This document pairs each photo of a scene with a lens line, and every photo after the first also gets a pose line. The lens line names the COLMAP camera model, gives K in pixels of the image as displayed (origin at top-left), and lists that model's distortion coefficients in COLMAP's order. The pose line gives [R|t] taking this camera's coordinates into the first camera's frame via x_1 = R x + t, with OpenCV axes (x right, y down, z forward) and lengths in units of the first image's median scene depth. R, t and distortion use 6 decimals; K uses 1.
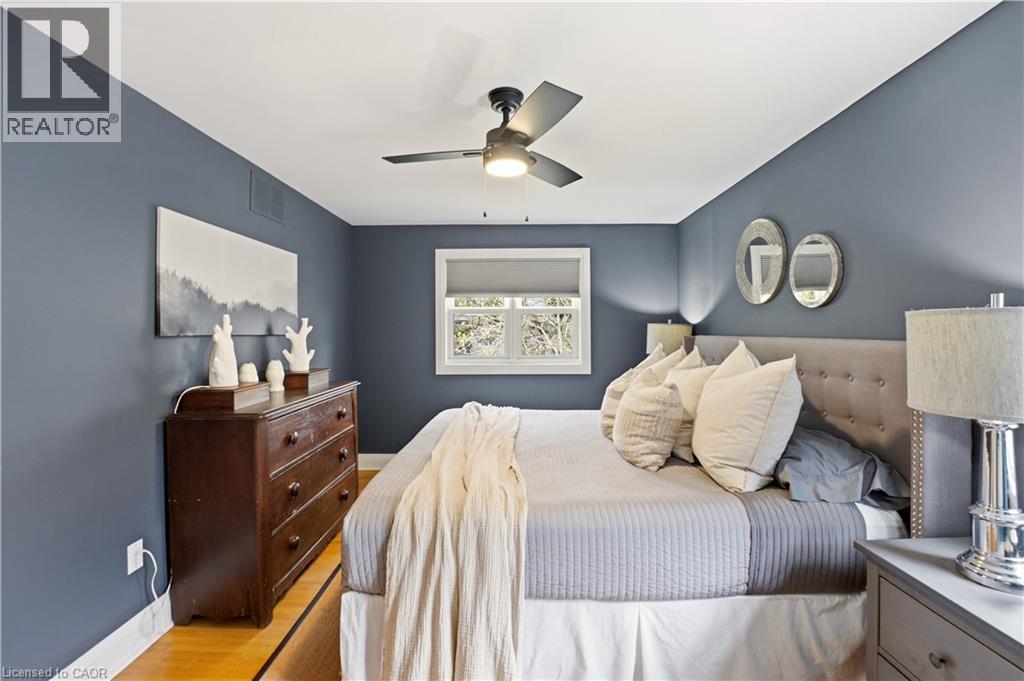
lens RADIAL K [[440.0, 0, 512.1], [0, 440.0, 336.6], [0, 0, 1]] dist [-0.016456, 0.000057]
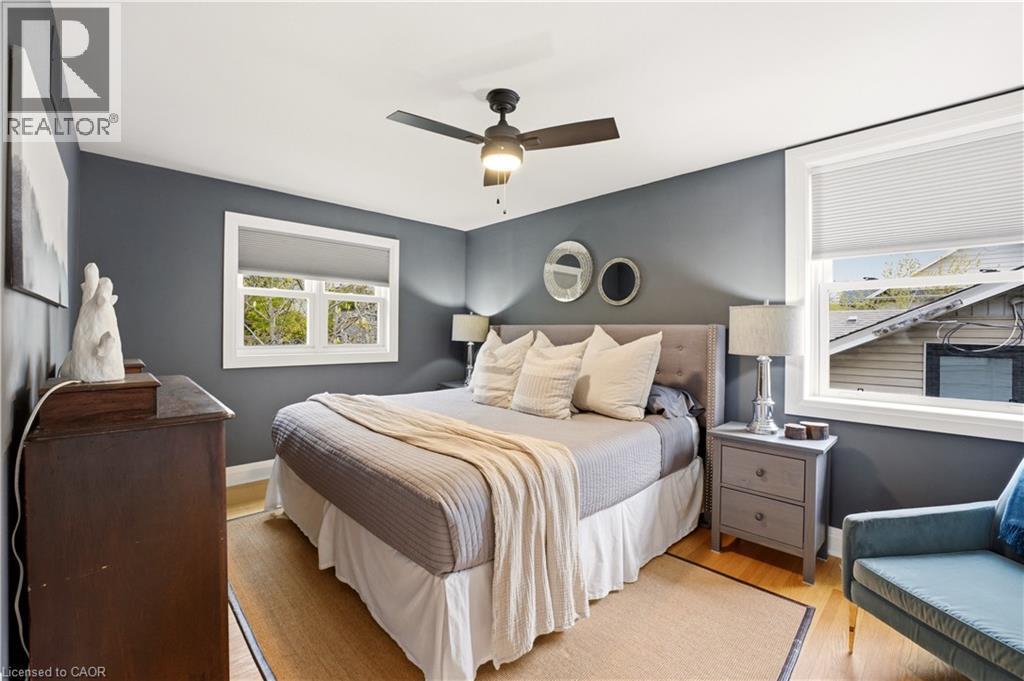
lens RADIAL K [[420.8, 0, 512.1], [0, 420.8, 337.5], [0, 0, 1]] dist [-0.003986, -0.000123]
pose [[0.723798, 0.001089, 0.690011, -0.680857], [-0.007233, 0.999956, 0.006008, 0.045974], [-0.689974, -0.009339, 0.723773, 0.187760]]
